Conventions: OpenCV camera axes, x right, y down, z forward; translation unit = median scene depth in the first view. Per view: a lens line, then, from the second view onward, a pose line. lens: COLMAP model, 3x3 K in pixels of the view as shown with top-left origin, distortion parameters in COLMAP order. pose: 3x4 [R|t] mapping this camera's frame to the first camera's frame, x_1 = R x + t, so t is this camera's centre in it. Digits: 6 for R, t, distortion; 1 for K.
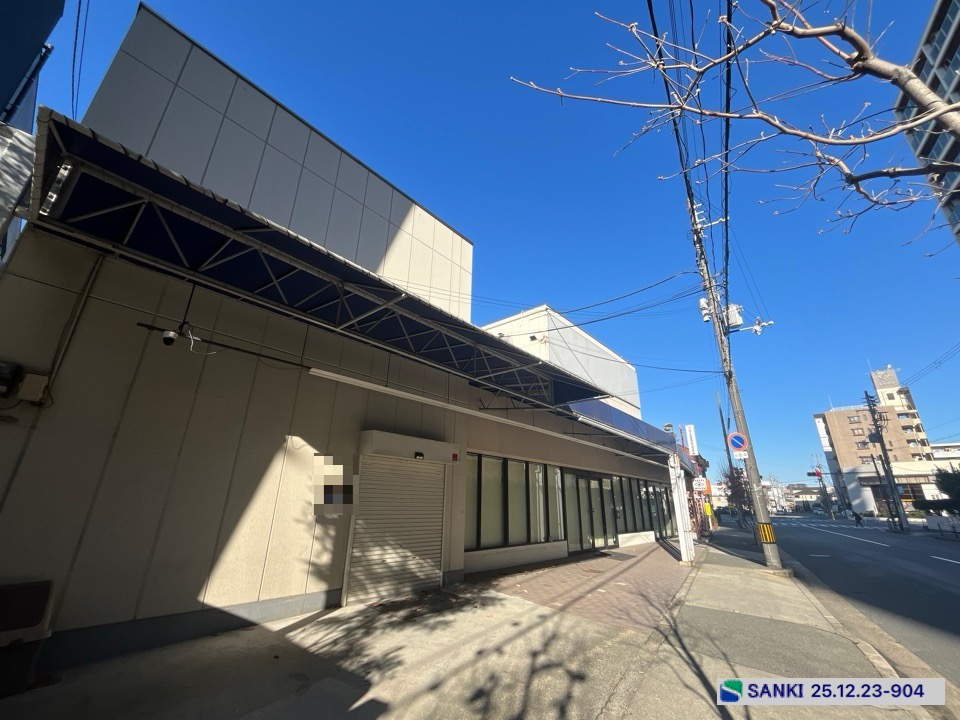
lens RADIAL K [[388.5, 0, 476.3], [0, 388.5, 360.3], [0, 0, 1]] dist [-0.002699, -0.000494]
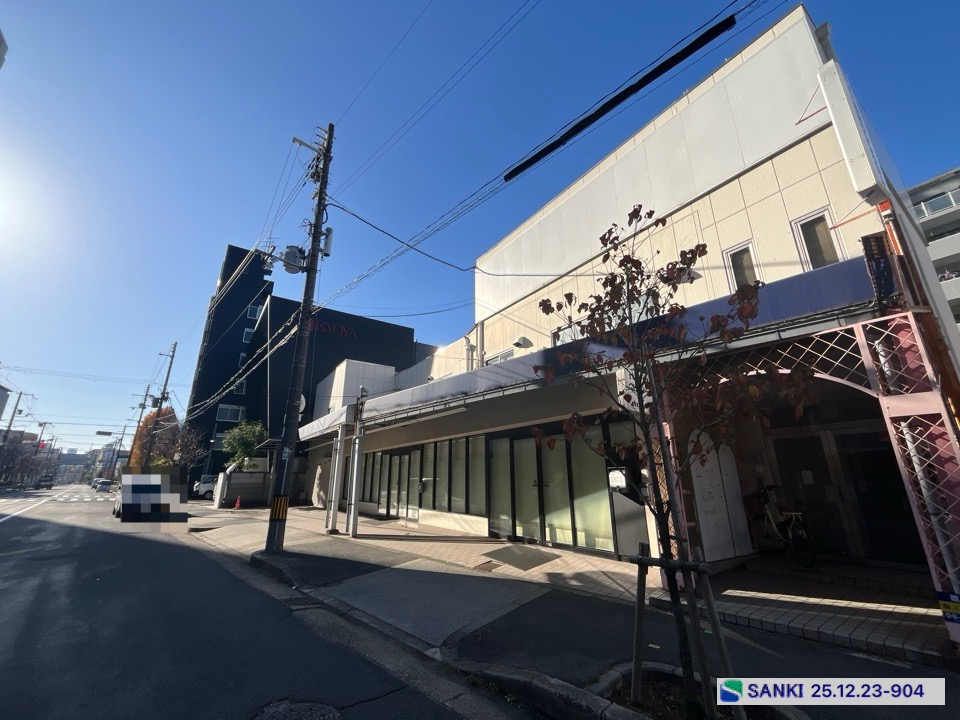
lens RADIAL K [[388.5, 0, 476.3], [0, 388.5, 360.3], [0, 0, 1]] dist [-0.002699, -0.000494]
pose [[-0.257265, -0.301974, -0.917947, 3.206810], [0.330462, 0.865157, -0.377224, 1.351844], [0.908080, -0.400393, -0.122784, 3.471272]]
